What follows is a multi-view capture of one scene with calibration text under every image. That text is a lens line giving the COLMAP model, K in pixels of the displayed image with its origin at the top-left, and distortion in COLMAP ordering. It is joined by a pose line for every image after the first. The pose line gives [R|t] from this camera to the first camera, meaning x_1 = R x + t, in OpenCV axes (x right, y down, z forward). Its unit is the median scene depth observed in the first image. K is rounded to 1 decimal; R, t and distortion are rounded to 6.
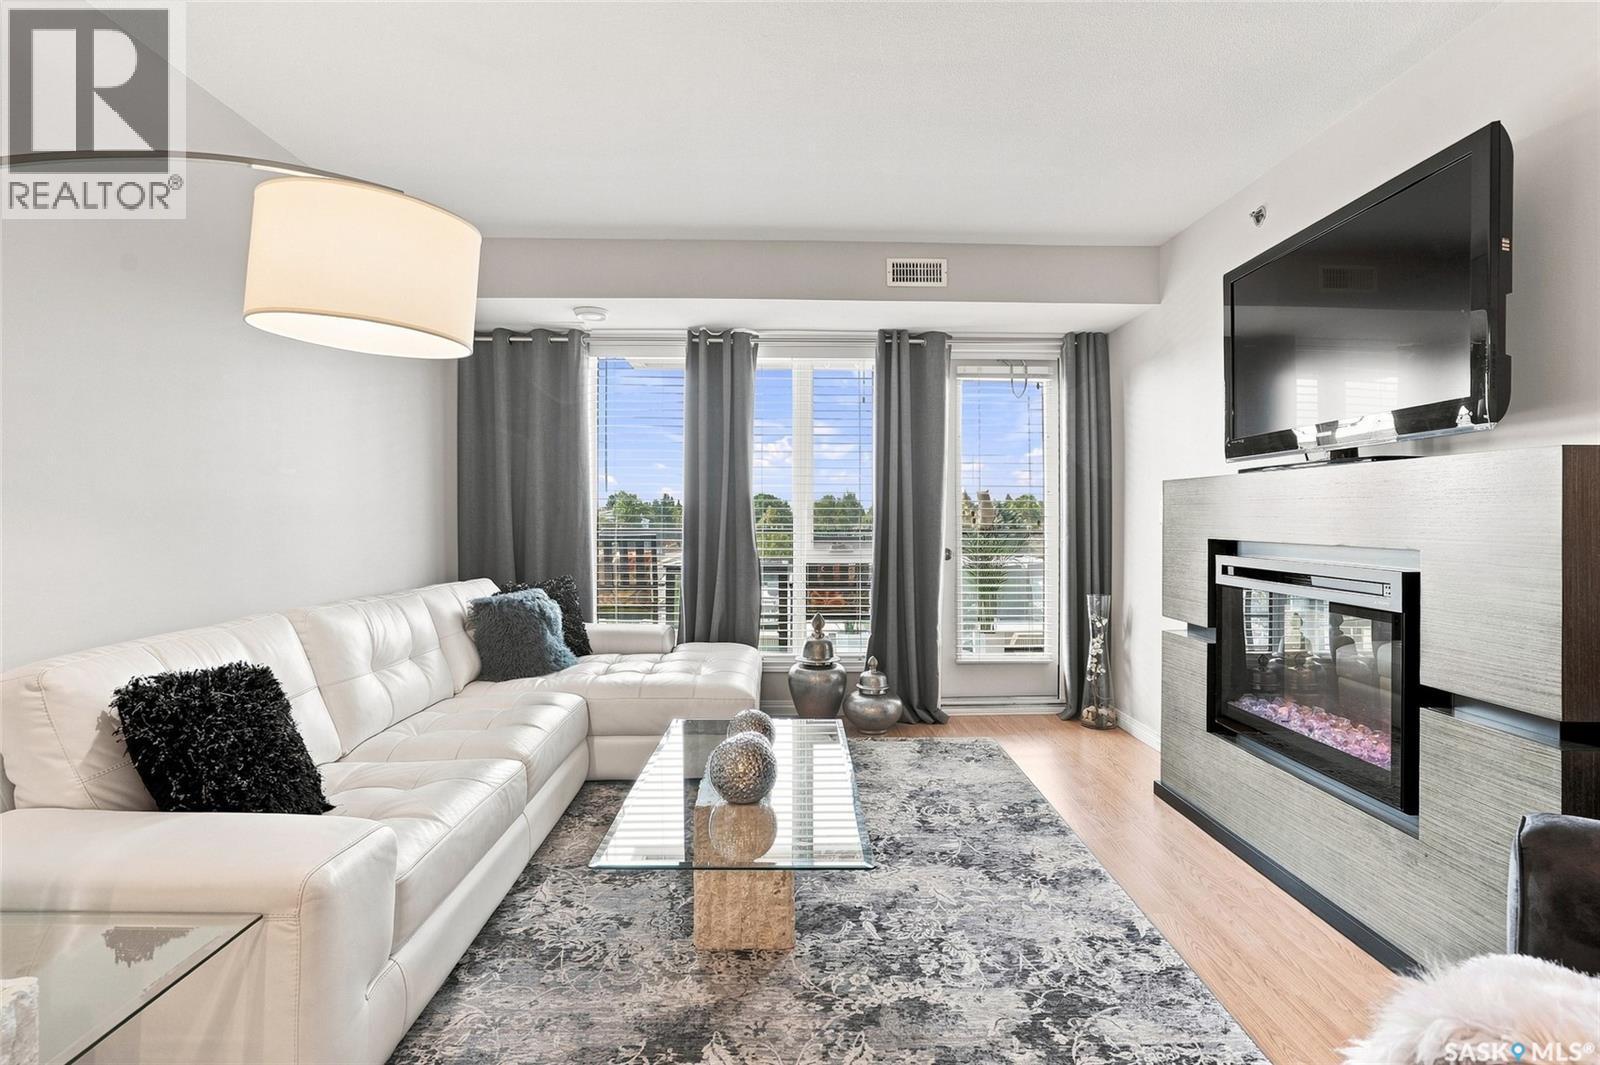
lens RADIAL K [[789.0, 0, 791.4], [0, 789.0, 522.7], [0, 0, 1]] dist [-0.057821, 0.028501]
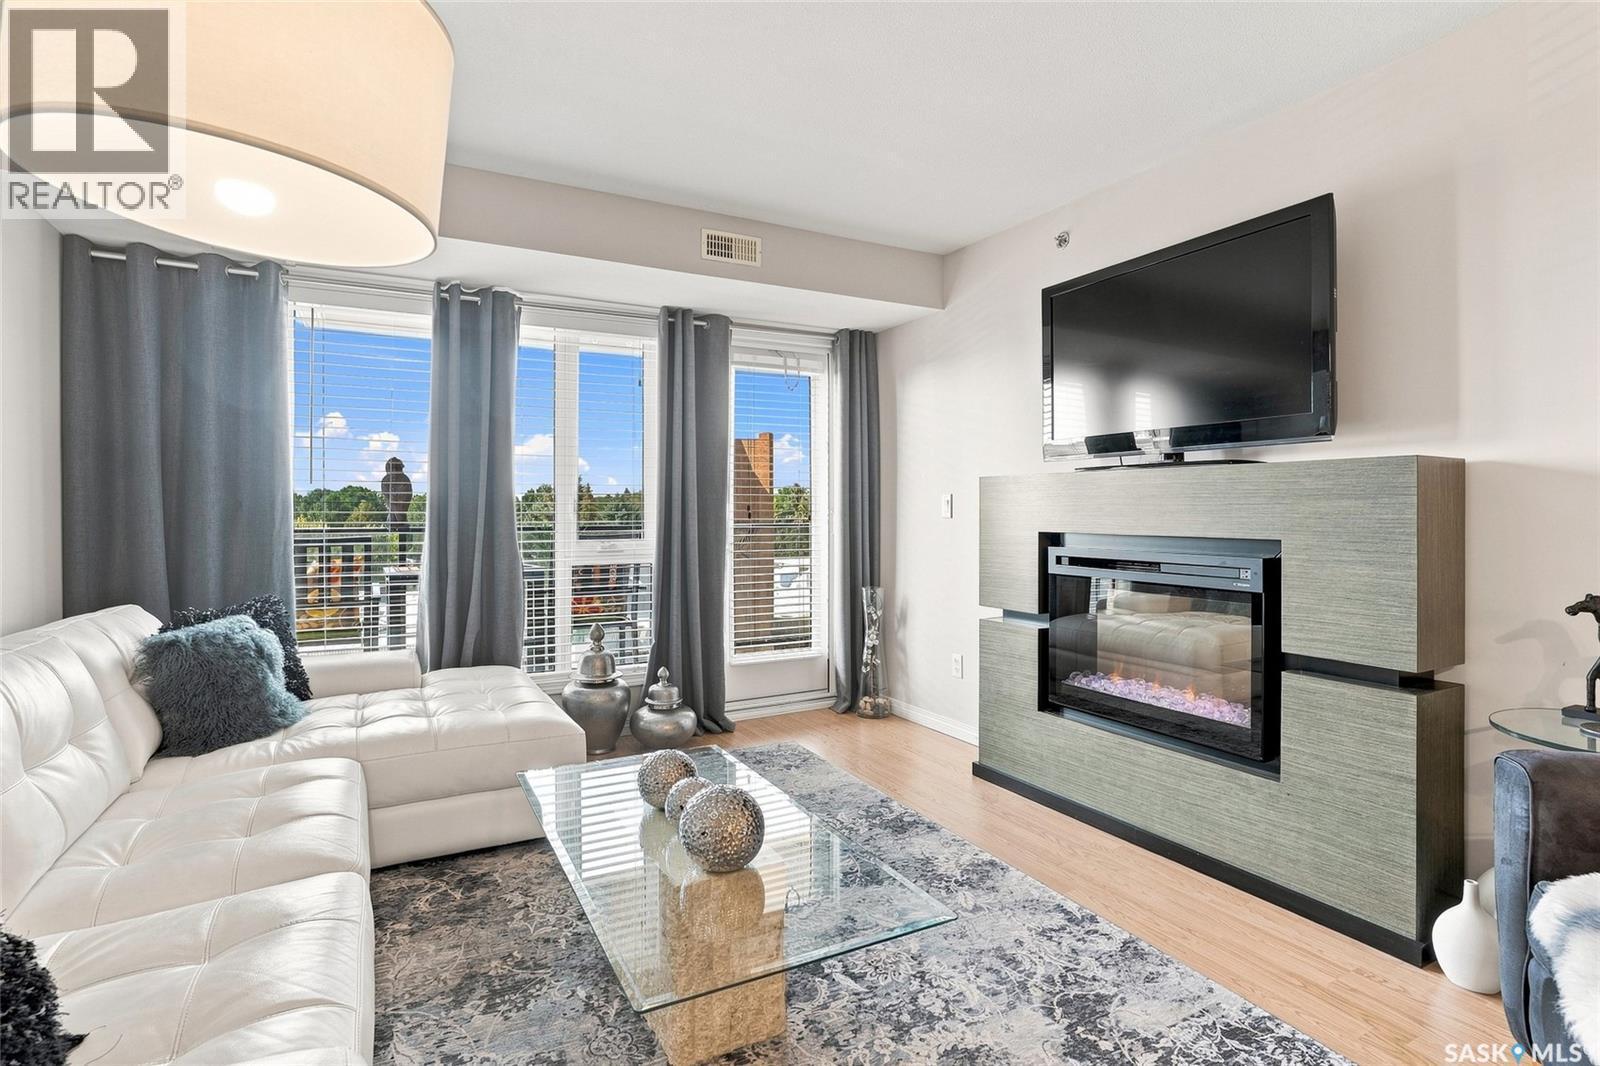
lens RADIAL K [[800.4, 0, 798.7], [0, 800.4, 513.0], [0, 0, 1]] dist [-0.057489, 0.031412]
pose [[0.887222, -0.005725, 0.461308, -0.204441], [0.007796, 0.999966, -0.002584, -0.003726], [-0.461277, 0.005889, 0.887237, 0.132688]]
